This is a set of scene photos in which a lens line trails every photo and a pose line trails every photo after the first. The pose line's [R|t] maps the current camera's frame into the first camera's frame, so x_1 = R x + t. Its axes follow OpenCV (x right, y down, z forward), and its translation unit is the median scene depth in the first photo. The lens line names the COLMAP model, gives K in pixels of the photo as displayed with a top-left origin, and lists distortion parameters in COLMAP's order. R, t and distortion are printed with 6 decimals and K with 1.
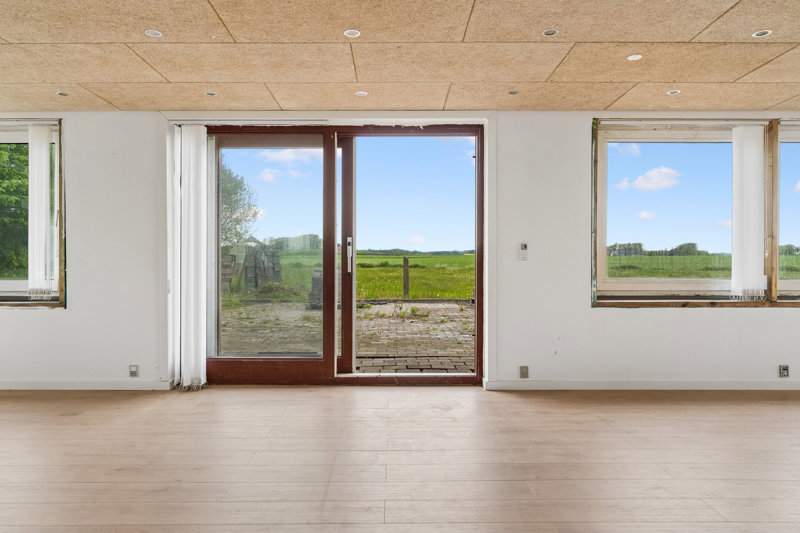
lens RADIAL K [[542.5, 0, 398.4], [0, 542.5, 247.3], [0, 0, 1]] dist [0.001749, 0.001507]
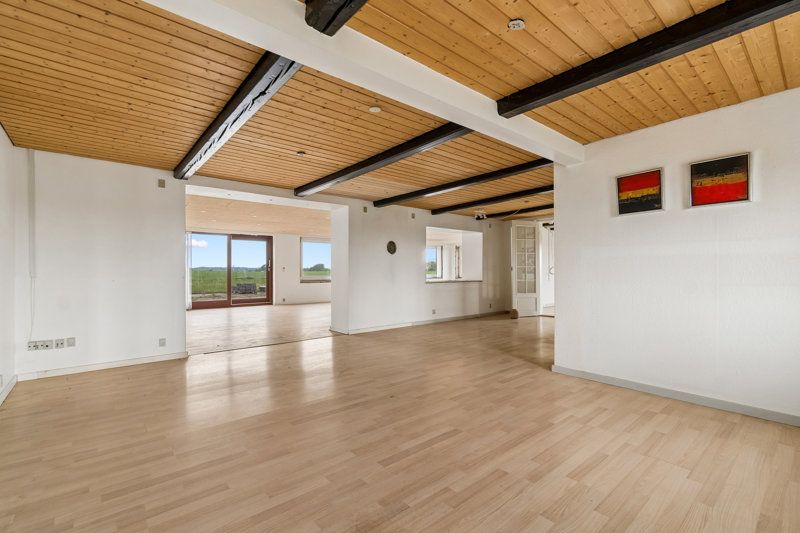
lens RADIAL K [[350.7, 0, 400.0], [0, 350.7, 266.5], [0, 0, 1]] dist [0.000038, -0.000038]
pose [[0.767560, 0.005843, 0.640950, -0.765294], [0.003373, 0.999908, -0.013155, 0.023713], [-0.640968, 0.012260, 0.767470, -1.518825]]
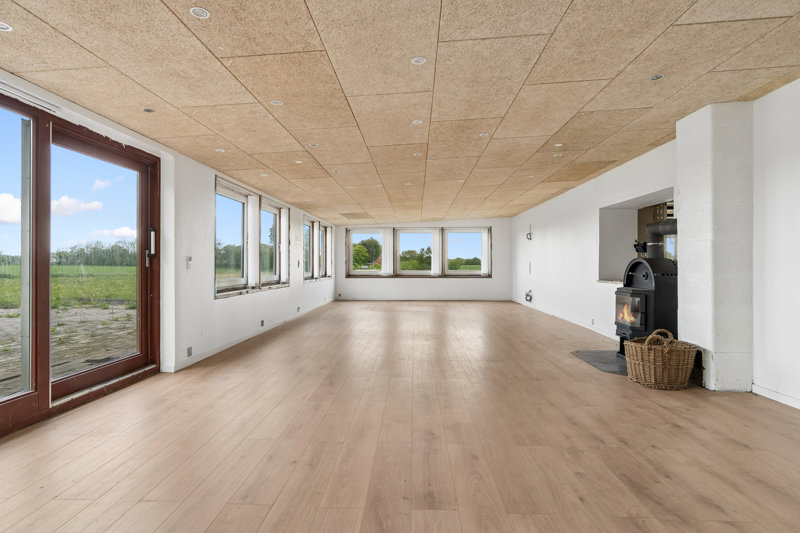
lens RADIAL K [[409.1, 0, 400.0], [0, 409.1, 266.5], [0, 0, 1]] dist [-0.000528, -0.000166]
pose [[0.032805, -0.001698, 0.999460, -0.770065], [0.005052, 0.999986, 0.001533, 0.019383], [-0.999449, 0.004999, 0.032813, 0.443099]]
